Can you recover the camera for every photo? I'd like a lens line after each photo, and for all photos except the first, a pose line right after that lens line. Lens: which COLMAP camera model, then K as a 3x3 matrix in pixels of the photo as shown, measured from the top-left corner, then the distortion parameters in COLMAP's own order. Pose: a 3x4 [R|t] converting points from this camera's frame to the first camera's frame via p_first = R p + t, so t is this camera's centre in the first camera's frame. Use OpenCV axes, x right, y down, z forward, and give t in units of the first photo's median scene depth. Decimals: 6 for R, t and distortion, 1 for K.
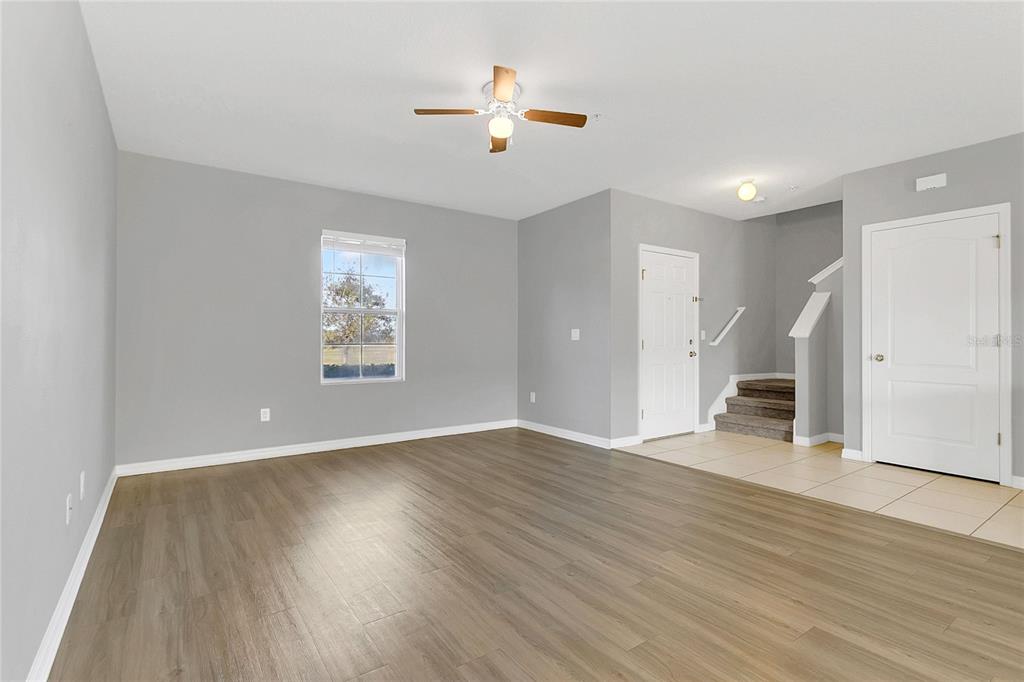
lens RADIAL K [[484.7, 0, 512.0], [0, 484.7, 341.0], [0, 0, 1]] dist [-0.001092, 0.000075]
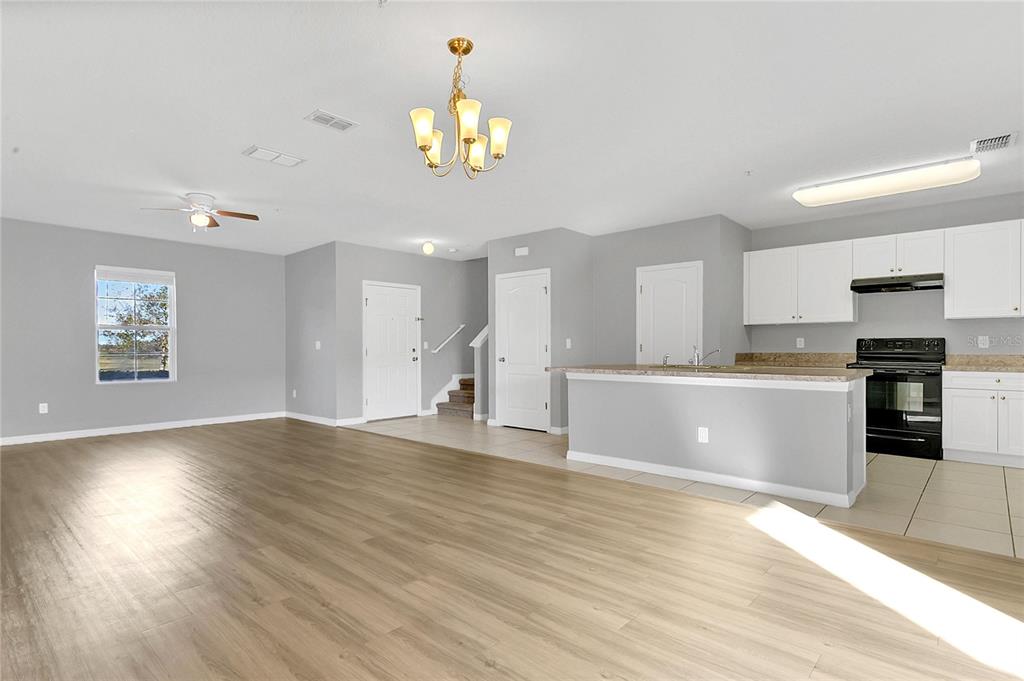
lens RADIAL K [[516.1, 0, 524.4], [0, 516.1, 356.0], [0, 0, 1]] dist [0.002396, 0.000753]
pose [[0.974642, -0.007516, 0.223645, 0.383789], [0.004980, 0.999917, 0.011902, 0.002549], [-0.223716, -0.010487, 0.974598, -0.555524]]
